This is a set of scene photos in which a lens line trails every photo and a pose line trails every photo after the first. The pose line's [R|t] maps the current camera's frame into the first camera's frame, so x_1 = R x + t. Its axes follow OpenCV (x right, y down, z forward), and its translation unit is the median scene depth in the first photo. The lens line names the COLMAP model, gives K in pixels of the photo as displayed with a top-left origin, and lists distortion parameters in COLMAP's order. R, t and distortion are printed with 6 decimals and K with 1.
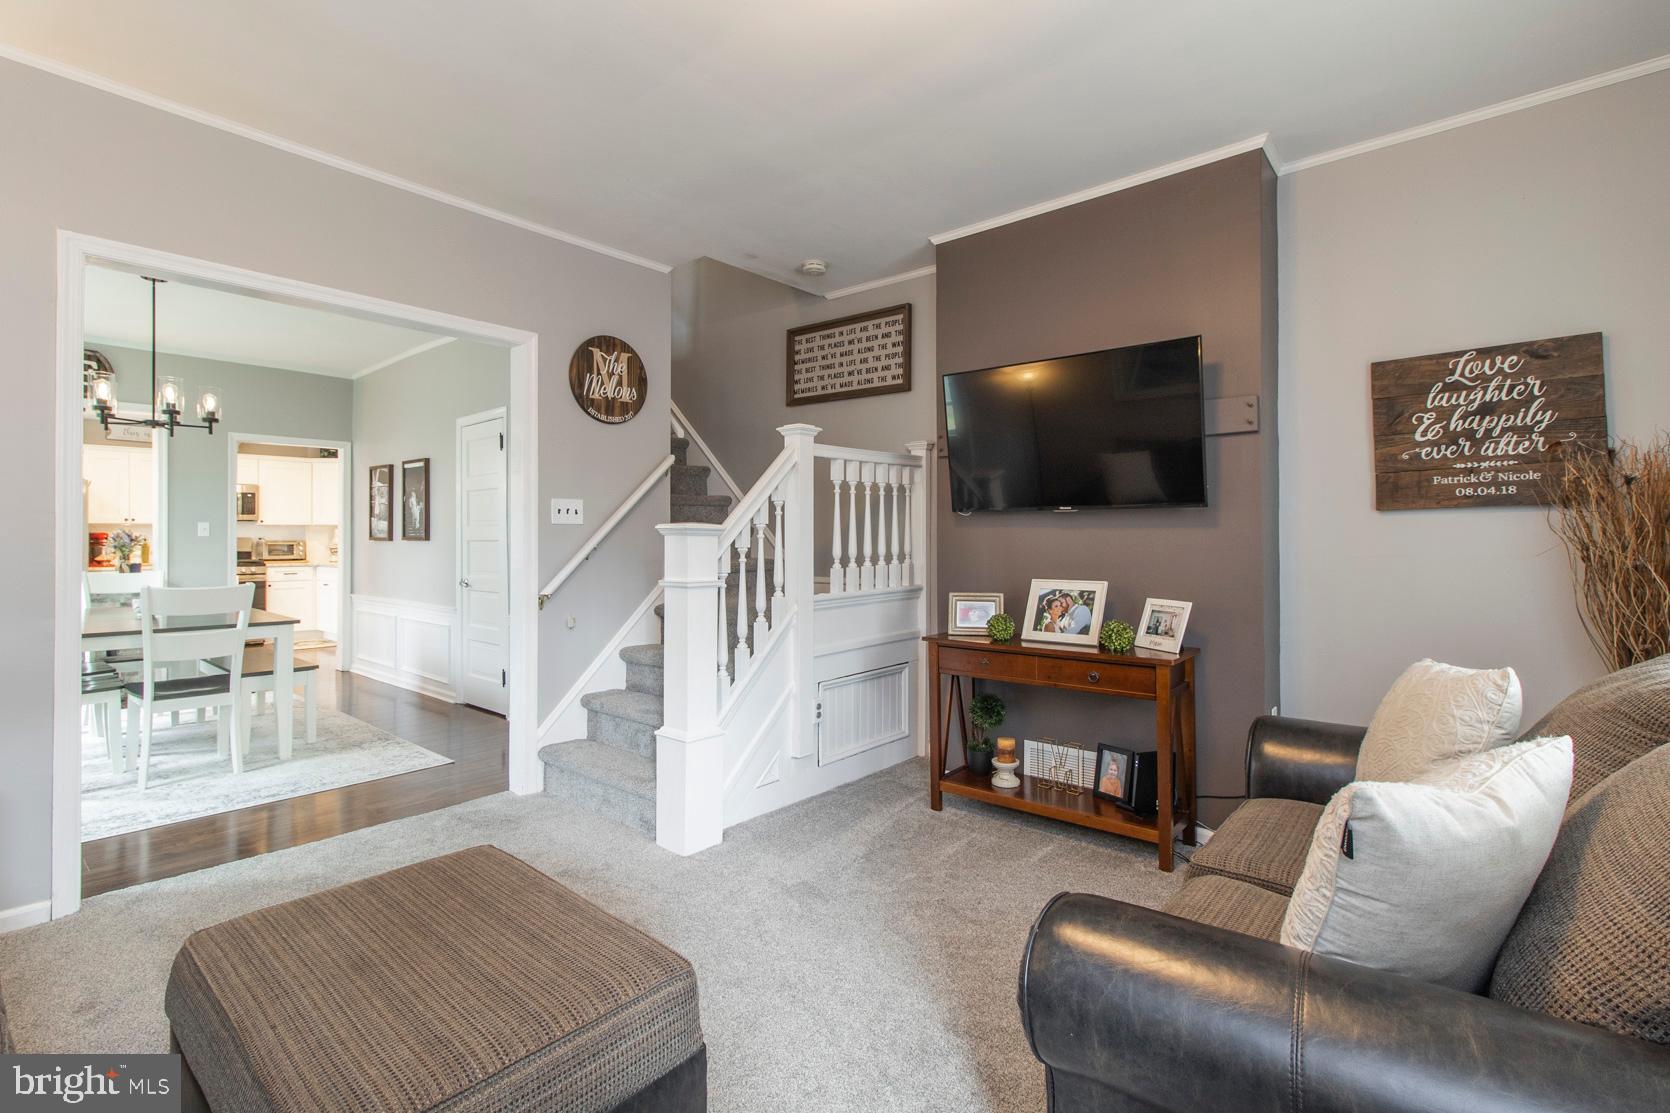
lens RADIAL K [[769.5, 0, 839.5], [0, 769.5, 541.8], [0, 0, 1]] dist [0.006364, -0.000618]
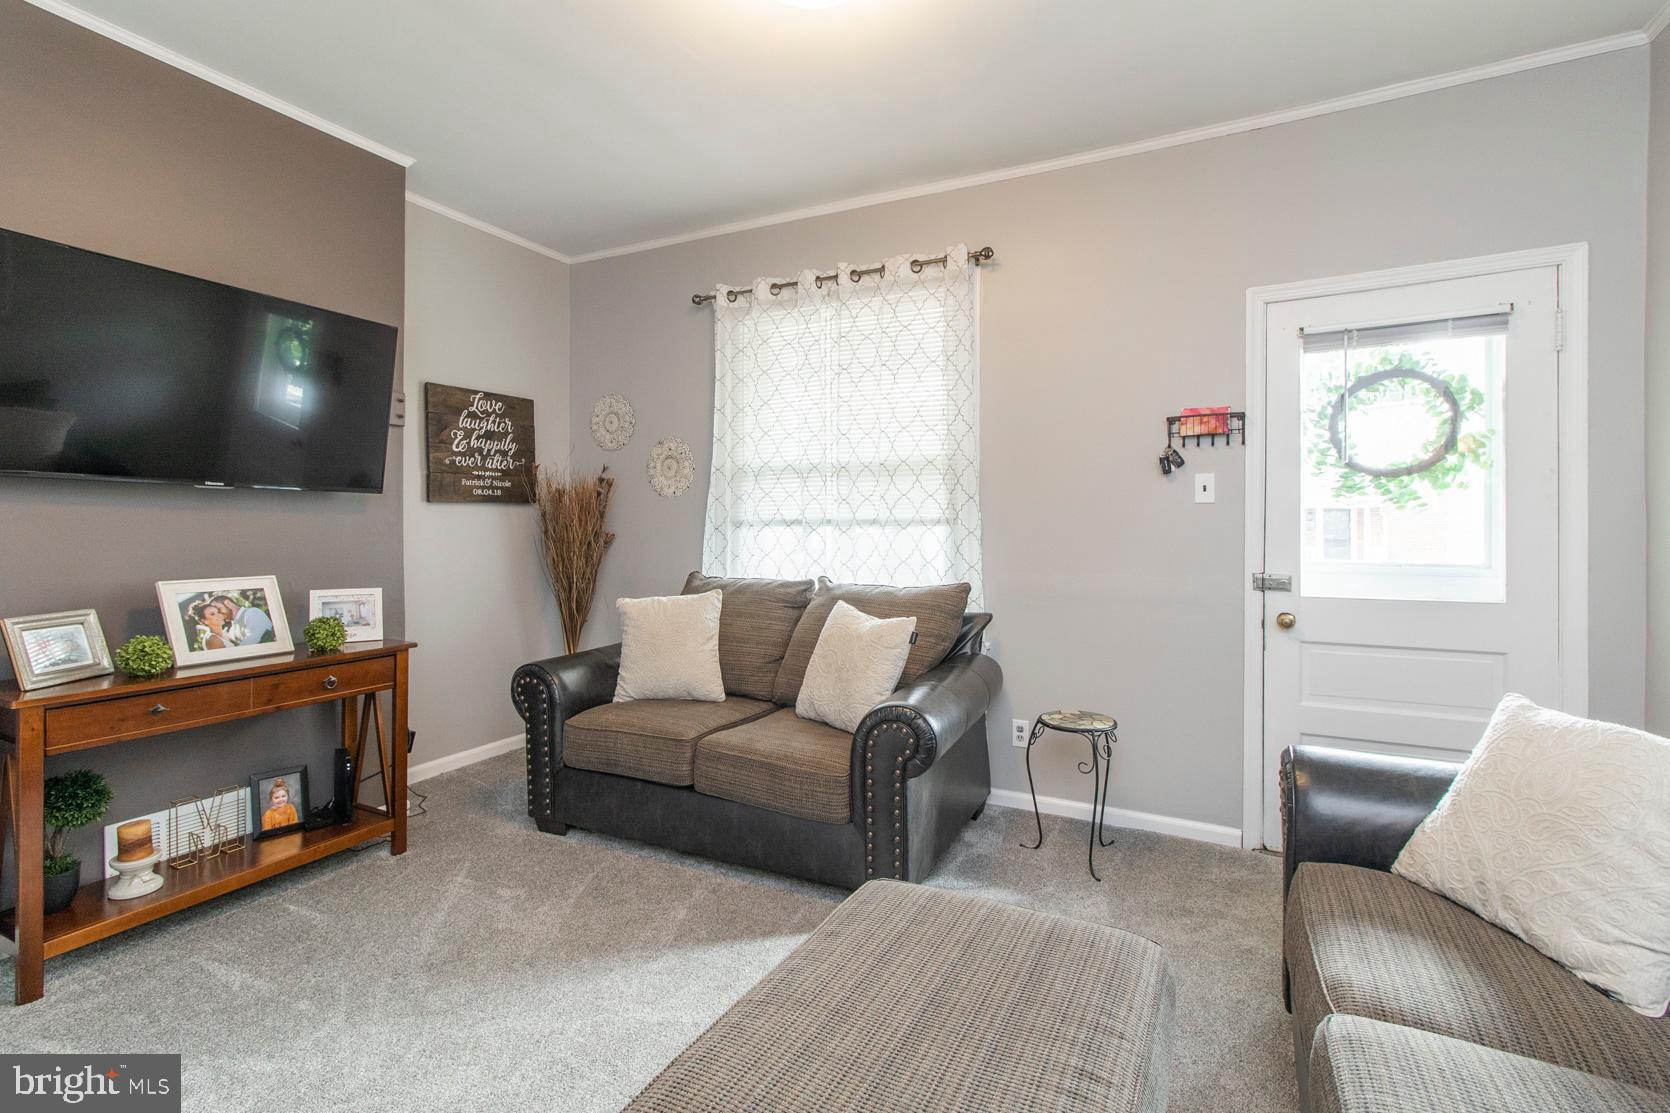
lens RADIAL K [[769.5, 0, 839.5], [0, 769.5, 529.6], [0, 0, 1]] dist [0.006364, -0.000618]
pose [[-0.227549, -0.004406, 0.973757, -0.687887], [-0.000498, 0.999990, 0.004409, -0.002641], [-0.973767, 0.000519, -0.227549, 0.669615]]
